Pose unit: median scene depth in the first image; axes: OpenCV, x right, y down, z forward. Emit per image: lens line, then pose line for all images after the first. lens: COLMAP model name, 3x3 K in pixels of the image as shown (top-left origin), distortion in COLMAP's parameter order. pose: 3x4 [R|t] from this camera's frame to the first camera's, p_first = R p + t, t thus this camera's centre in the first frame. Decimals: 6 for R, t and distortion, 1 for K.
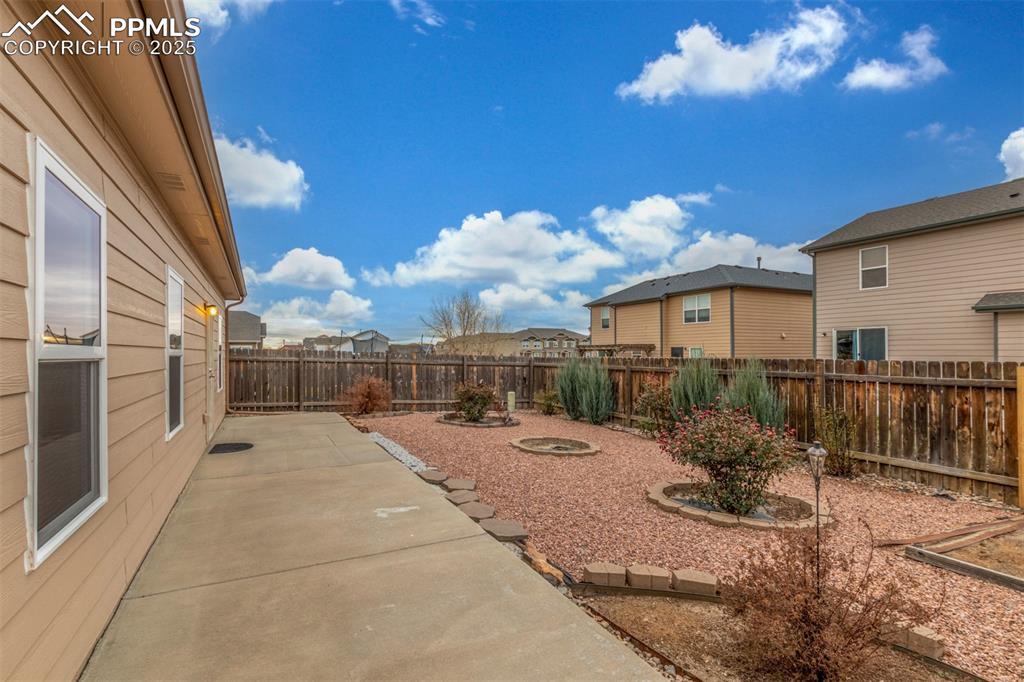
lens RADIAL K [[473.5, 0, 548.6], [0, 473.5, 351.8], [0, 0, 1]] dist [-0.000234, -0.001072]
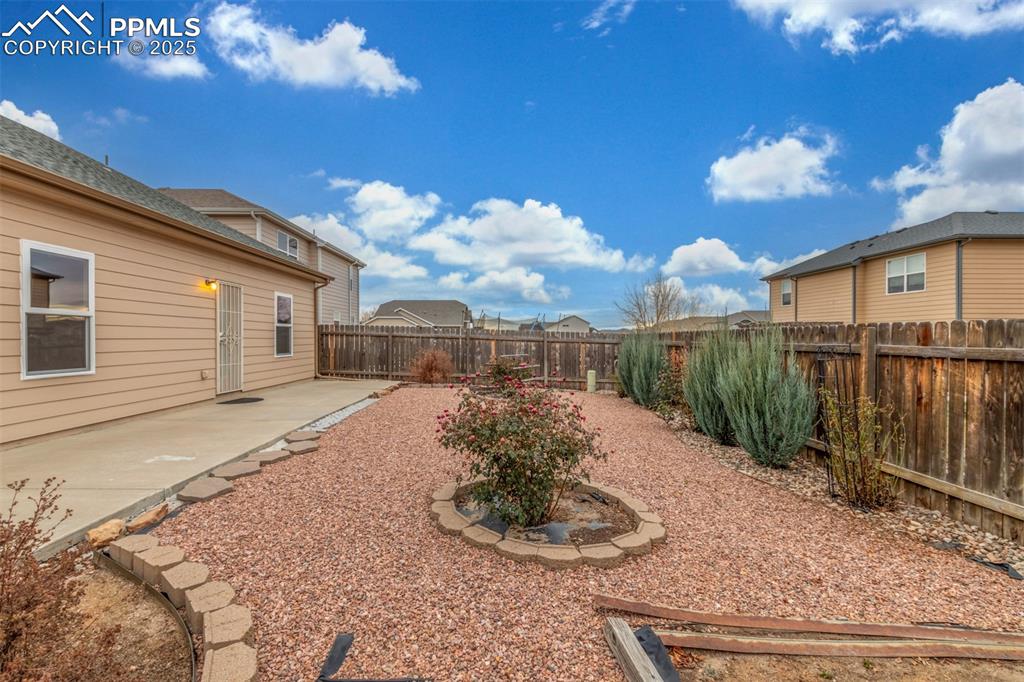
lens RADIAL K [[473.5, 0, 514.8], [0, 473.5, 341.8], [0, 0, 1]] dist [-0.000234, -0.001072]
pose [[0.893212, 0.006081, -0.449594, 0.254375], [-0.000318, 0.999917, 0.012893, 0.019442], [0.449635, -0.011373, 0.893140, 0.123209]]
